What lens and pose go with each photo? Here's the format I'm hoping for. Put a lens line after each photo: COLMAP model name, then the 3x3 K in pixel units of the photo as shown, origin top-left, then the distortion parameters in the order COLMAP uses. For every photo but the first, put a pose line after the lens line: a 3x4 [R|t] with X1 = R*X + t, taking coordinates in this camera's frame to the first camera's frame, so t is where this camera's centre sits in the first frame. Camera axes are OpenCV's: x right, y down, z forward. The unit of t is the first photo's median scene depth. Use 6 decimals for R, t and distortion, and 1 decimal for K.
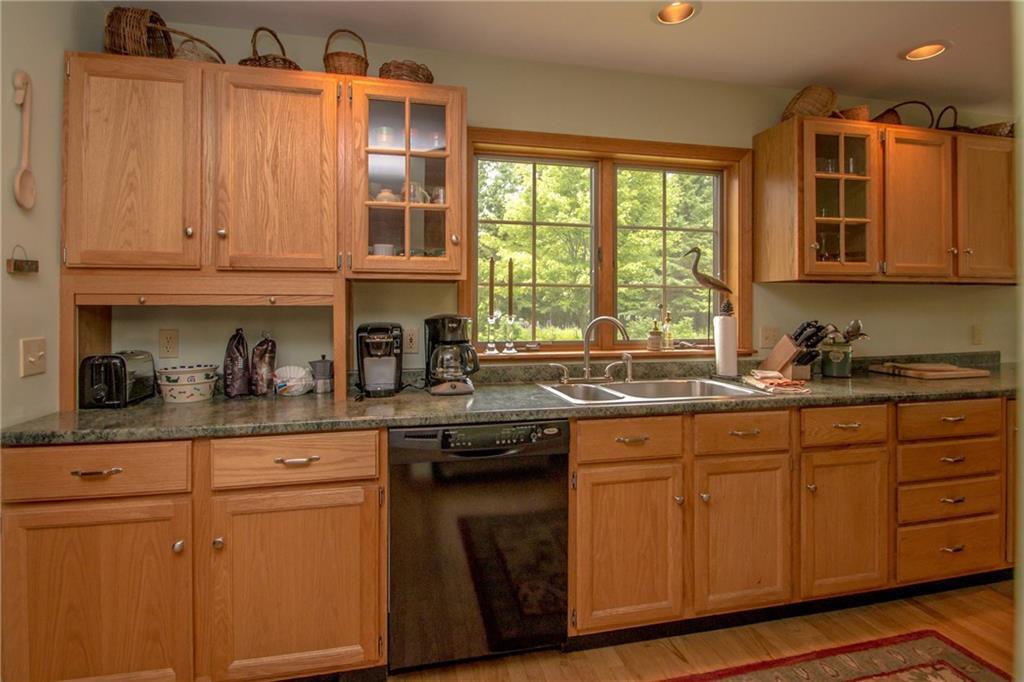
lens RADIAL K [[491.5, 0, 510.4], [0, 491.5, 302.4], [0, 0, 1]] dist [-0.011535, -0.001190]
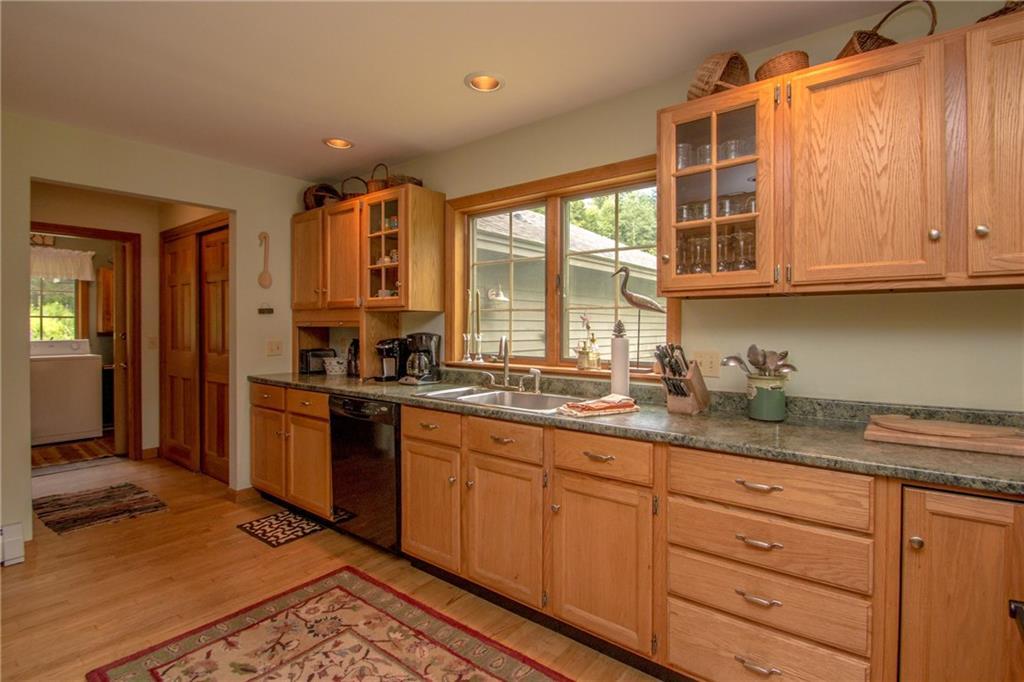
lens RADIAL K [[498.8, 0, 512.8], [0, 498.8, 320.4], [0, 0, 1]] dist [0.000367, -0.000015]
pose [[0.633087, -0.008242, -0.774037, 1.097250], [0.006603, 0.999964, -0.005247, -0.001587], [0.774052, -0.001789, 0.633119, 0.223640]]
